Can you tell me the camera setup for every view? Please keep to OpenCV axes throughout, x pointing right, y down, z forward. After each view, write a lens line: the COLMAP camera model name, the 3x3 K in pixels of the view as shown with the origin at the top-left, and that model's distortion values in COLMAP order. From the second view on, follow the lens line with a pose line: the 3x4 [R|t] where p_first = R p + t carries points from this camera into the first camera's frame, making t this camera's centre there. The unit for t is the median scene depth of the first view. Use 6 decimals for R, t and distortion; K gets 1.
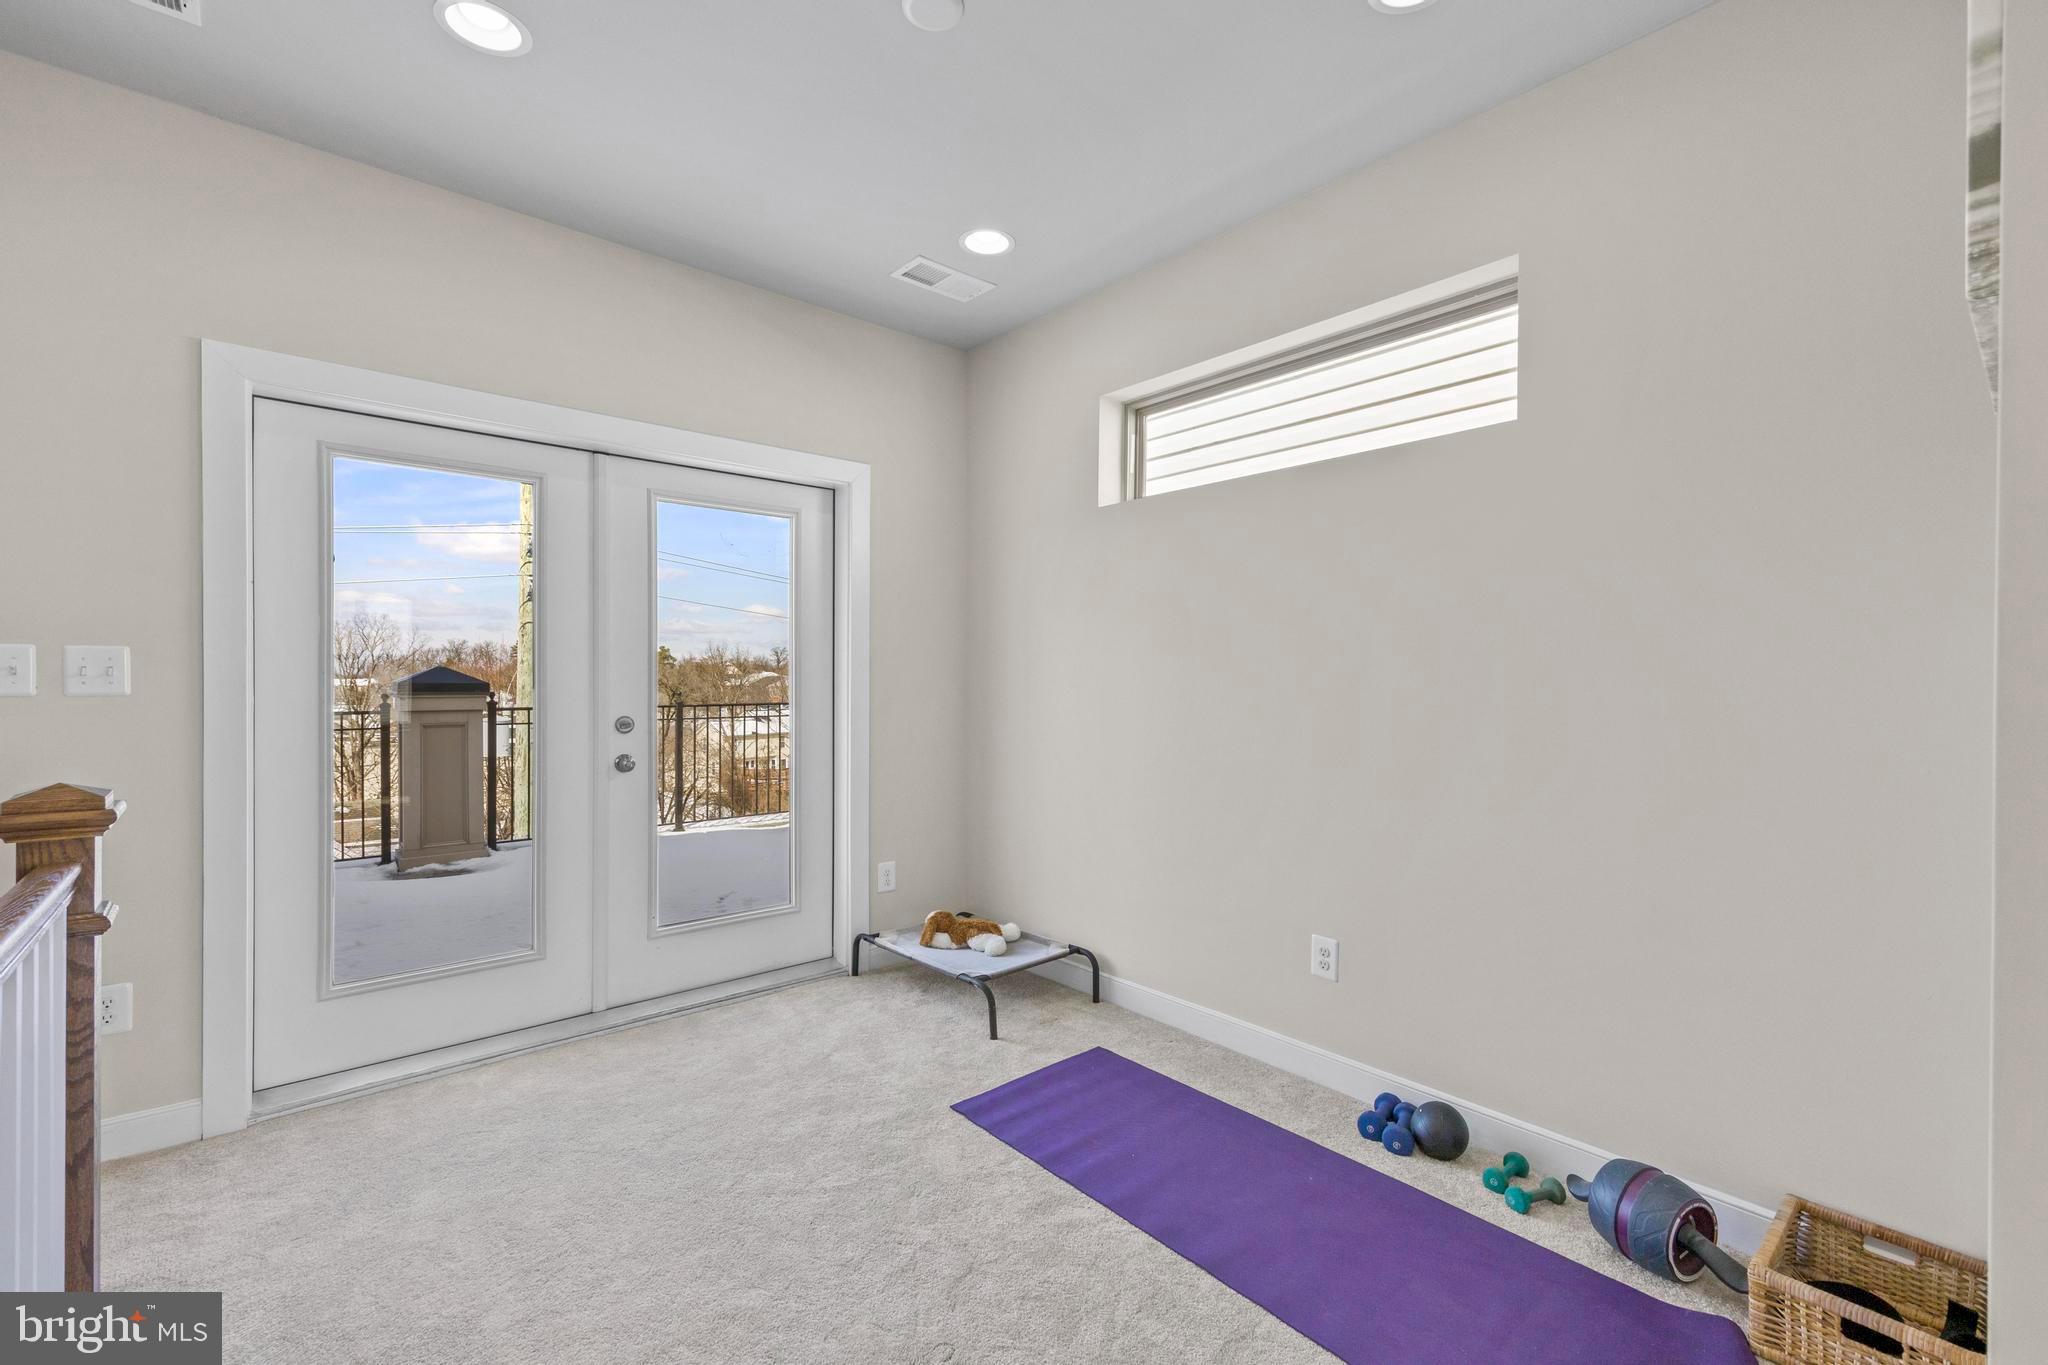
lens RADIAL K [[850.3, 0, 1030.9], [0, 850.3, 685.4], [0, 0, 1]] dist [0.000355, -0.000073]
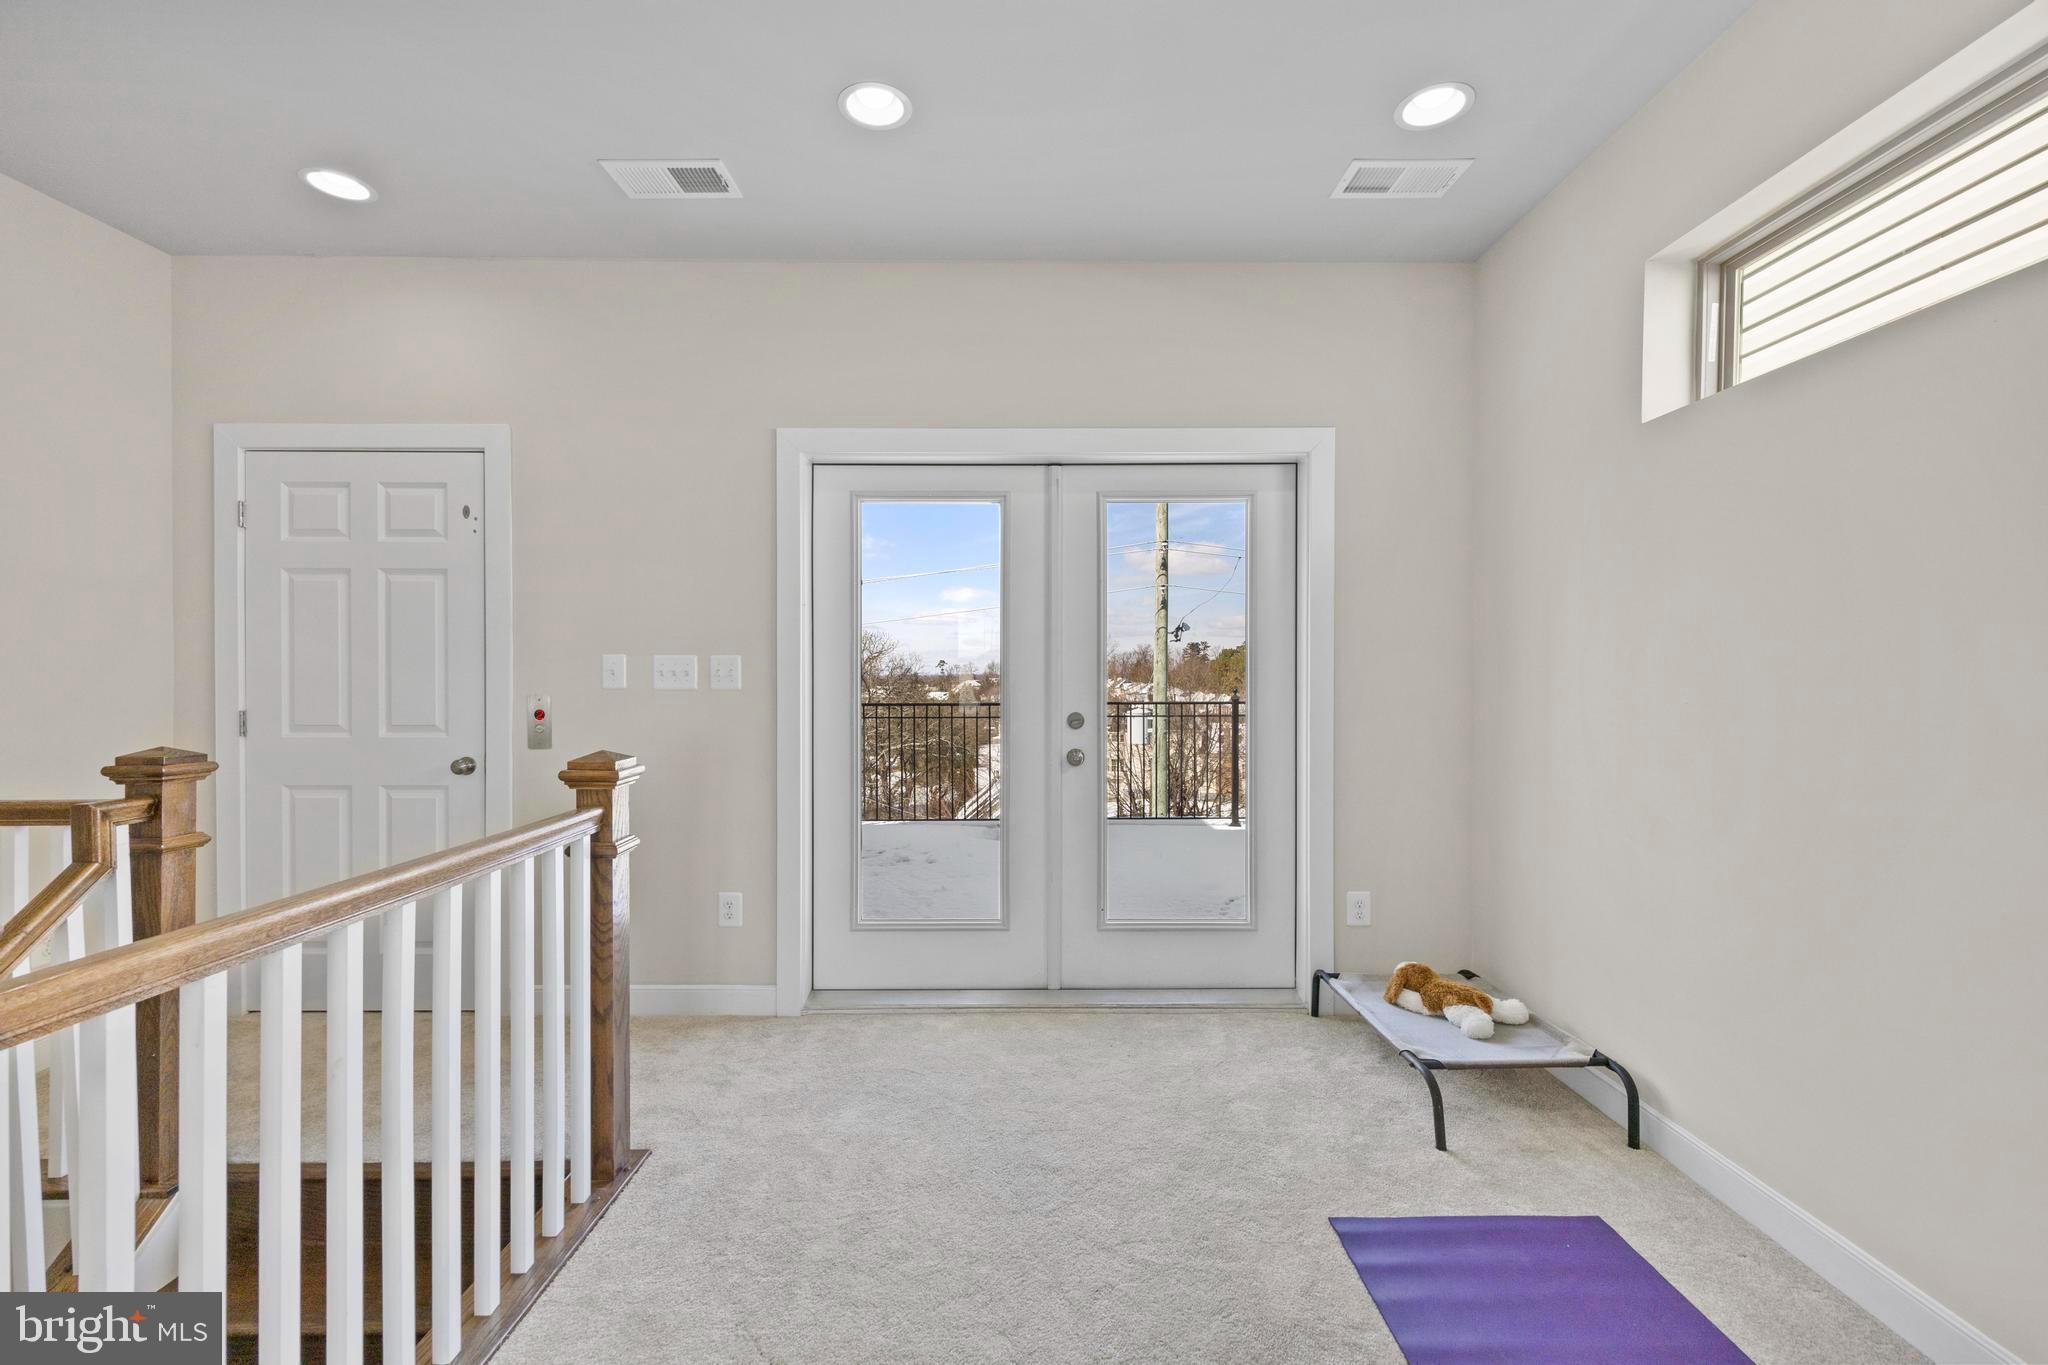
lens RADIAL K [[850.3, 0, 1025.3], [0, 850.3, 680.4], [0, 0, 1]] dist [0.000355, -0.000073]
pose [[0.758744, -0.000248, -0.651389, 0.162096], [-0.001292, 0.999997, -0.001886, -0.000913], [0.651387, 0.002272, 0.758742, 0.172093]]
